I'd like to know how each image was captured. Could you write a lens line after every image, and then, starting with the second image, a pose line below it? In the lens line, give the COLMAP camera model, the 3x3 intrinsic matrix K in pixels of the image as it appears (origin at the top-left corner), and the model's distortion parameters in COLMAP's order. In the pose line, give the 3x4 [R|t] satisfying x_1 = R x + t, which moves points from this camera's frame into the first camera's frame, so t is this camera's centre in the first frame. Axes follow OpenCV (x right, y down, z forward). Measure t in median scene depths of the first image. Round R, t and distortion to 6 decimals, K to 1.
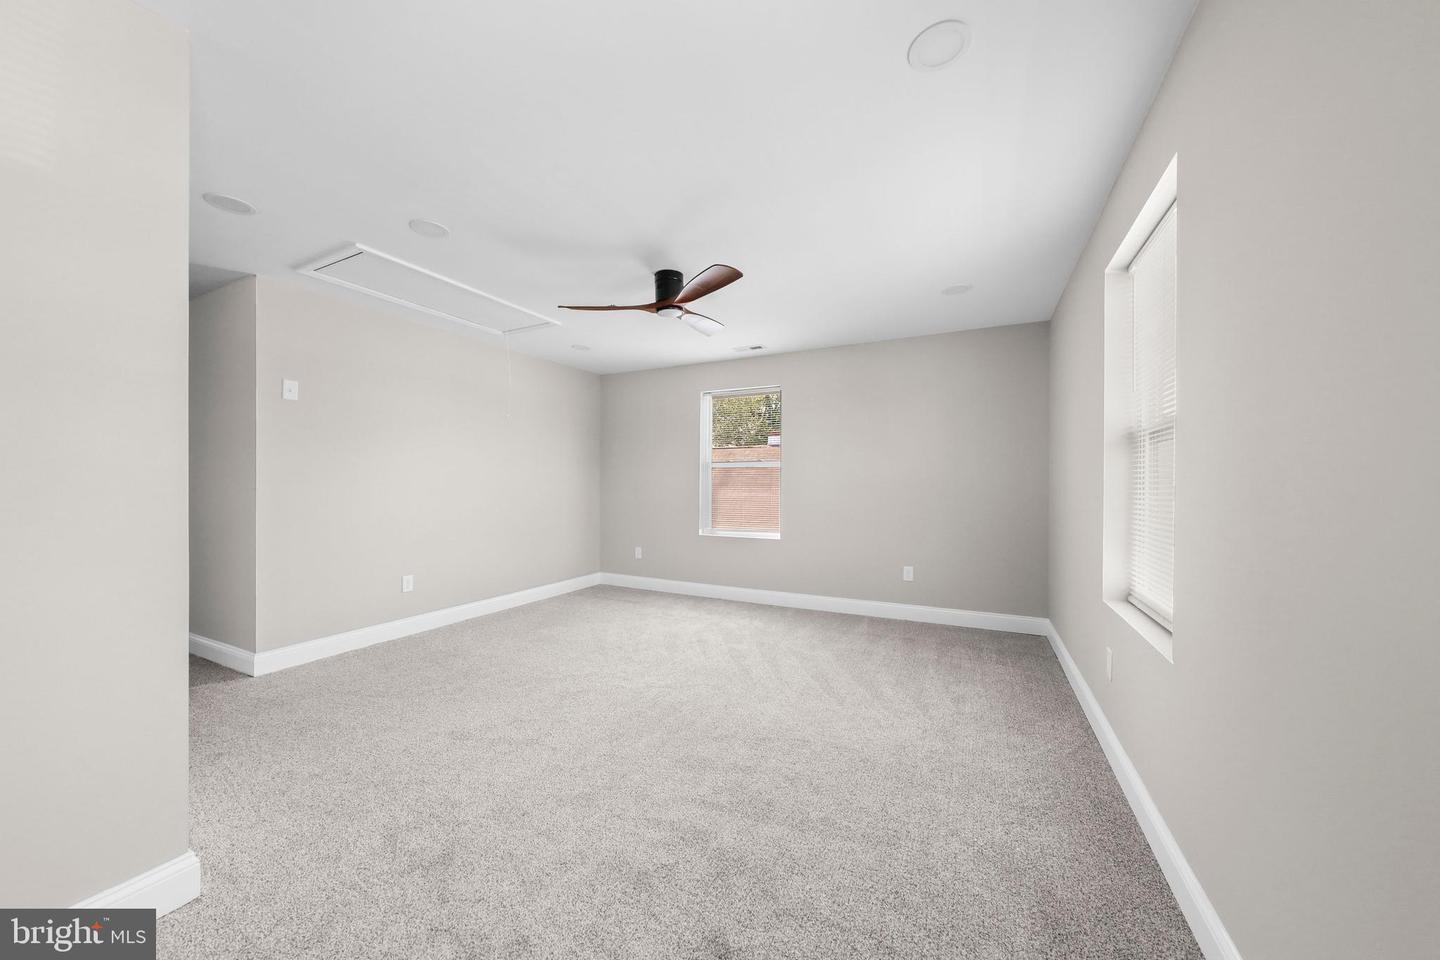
lens RADIAL K [[504.8, 0, 718.3], [0, 504.8, 483.9], [0, 0, 1]] dist [0.002609, -0.000061]
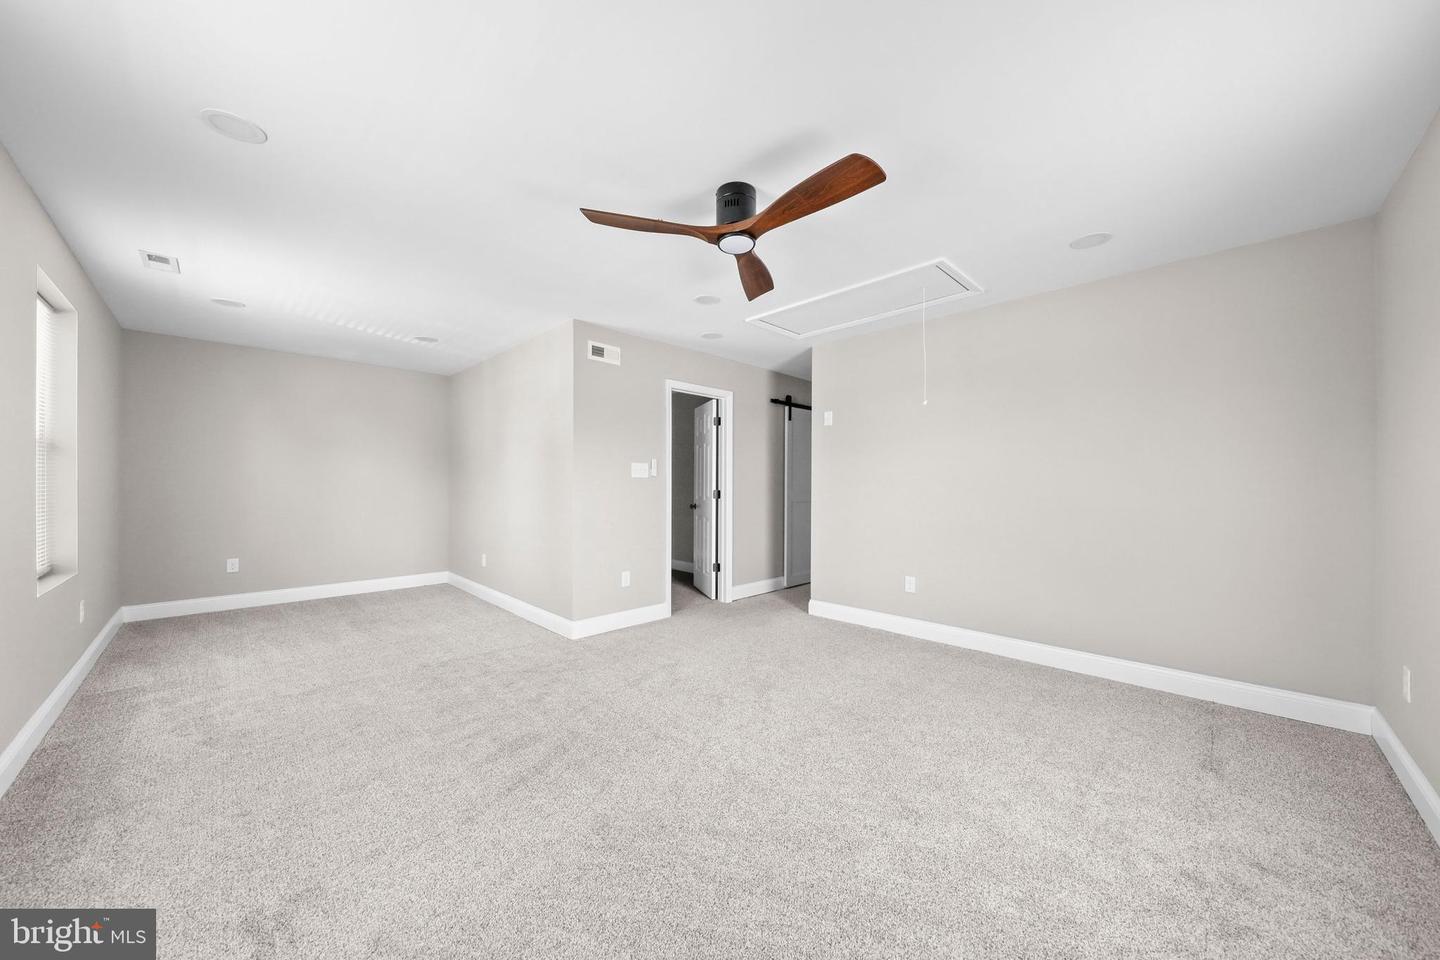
lens RADIAL K [[504.8, 0, 719.4], [0, 504.8, 486.8], [0, 0, 1]] dist [0.002609, -0.000061]
pose [[-0.314735, -0.000190, -0.949180, 0.505031], [-0.000305, 1.000000, -0.000099, 0.001913], [0.949180, 0.000258, -0.314735, 1.035005]]
